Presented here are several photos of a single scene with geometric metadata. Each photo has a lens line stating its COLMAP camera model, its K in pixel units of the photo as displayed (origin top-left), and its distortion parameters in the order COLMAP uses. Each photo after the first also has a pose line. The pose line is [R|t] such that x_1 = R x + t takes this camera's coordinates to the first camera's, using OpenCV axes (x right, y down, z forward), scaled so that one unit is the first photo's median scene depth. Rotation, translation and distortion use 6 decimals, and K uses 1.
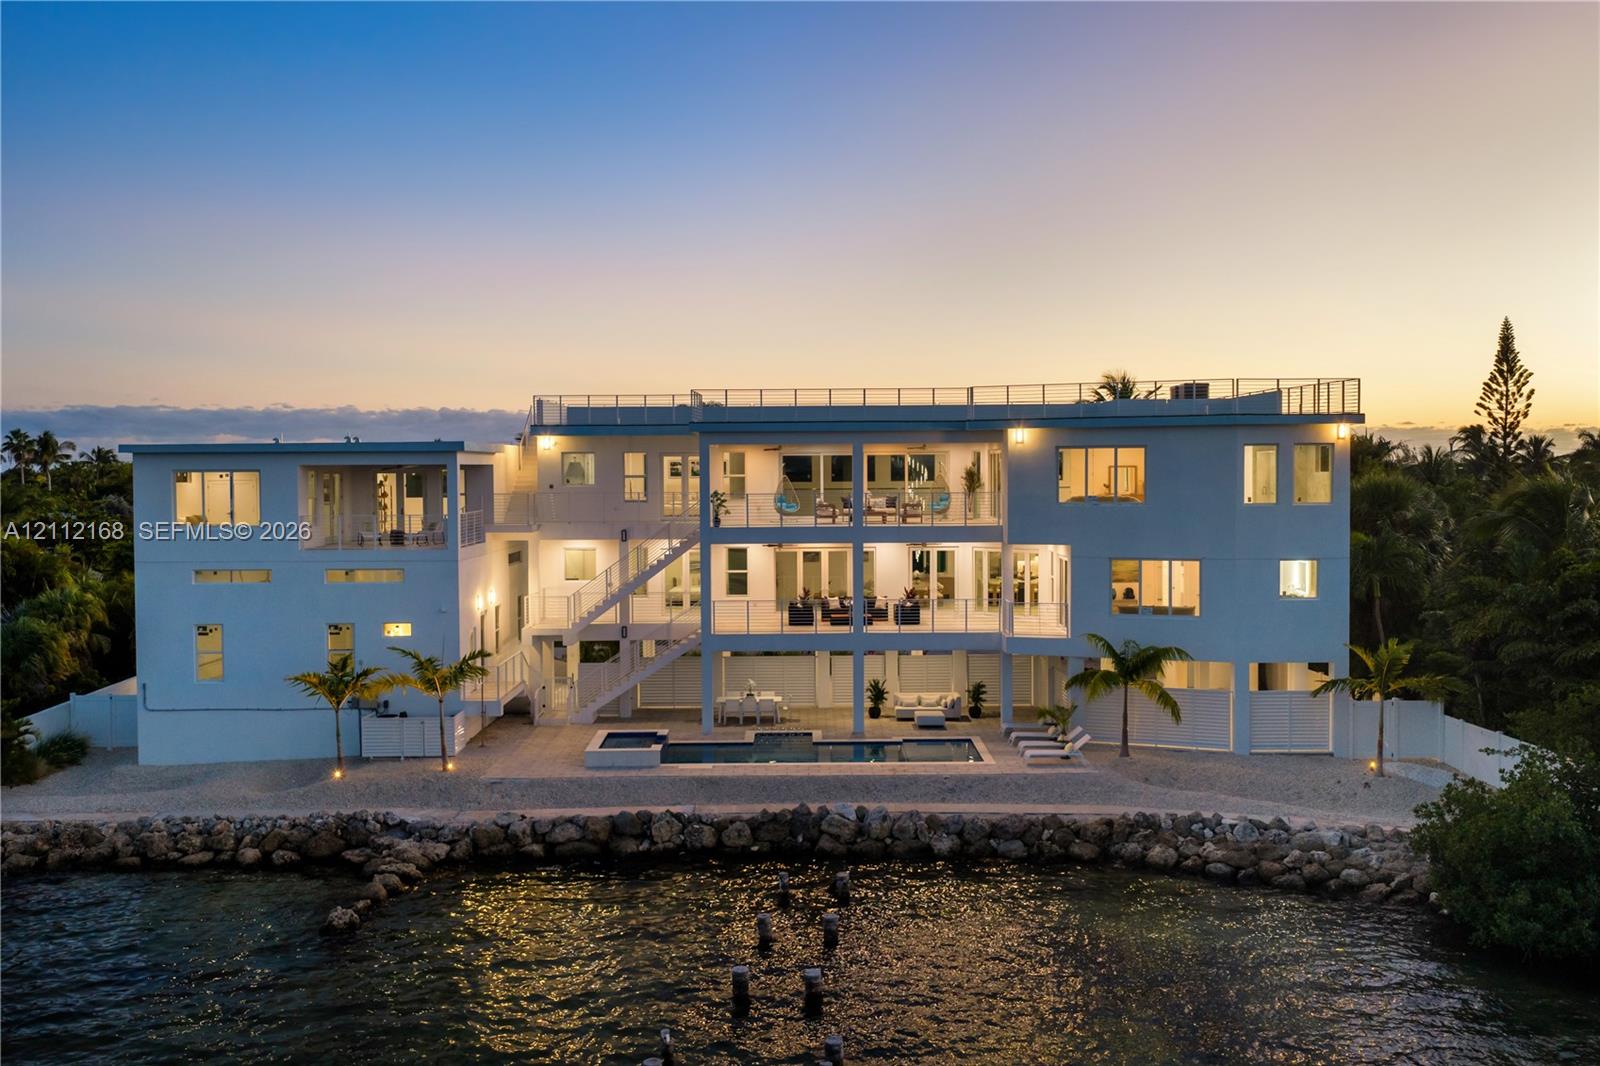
lens RADIAL K [[1356.8, 0, 800.0], [0, 1356.8, 533.0], [0, 0, 1]] dist [-0.008115, -0.016508]
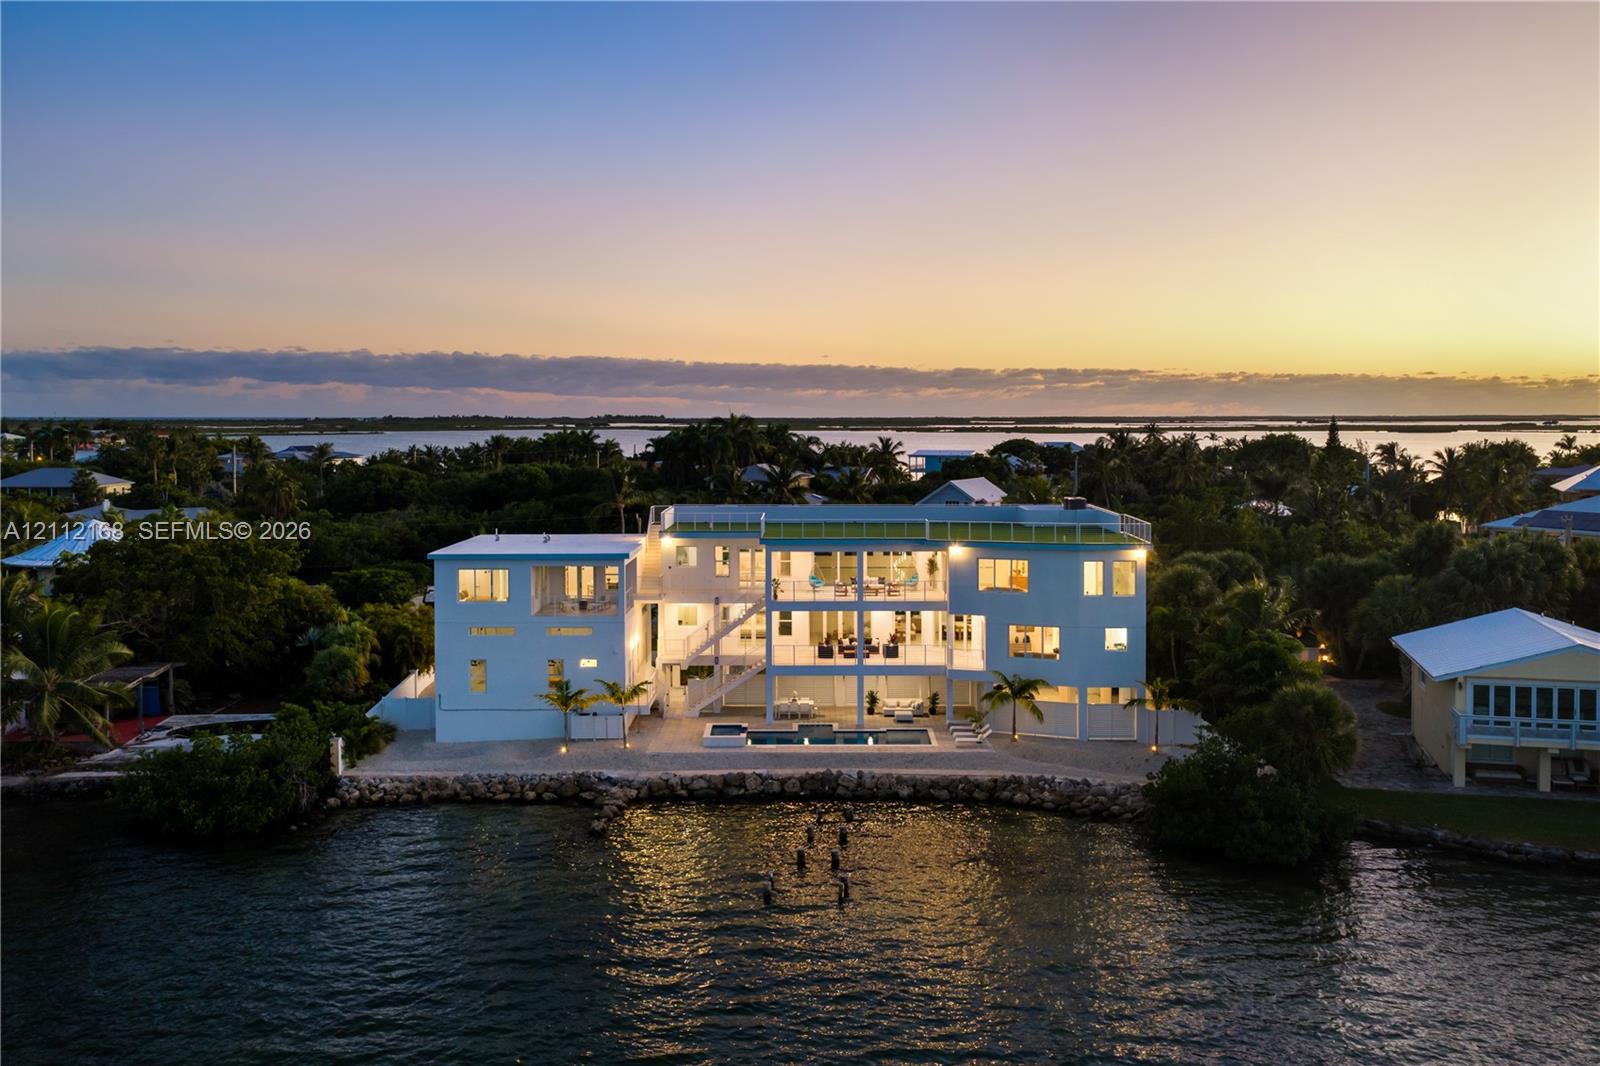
lens RADIAL K [[1308.0, 0, 791.1], [0, 1308.0, 470.9], [0, 0, 1]] dist [-0.015781, -0.003008]
pose [[0.999834, 0.002687, -0.018005, -0.015056], [-0.003001, 0.999843, -0.017436, -0.148995], [0.017956, 0.017487, 0.999686, -0.669245]]
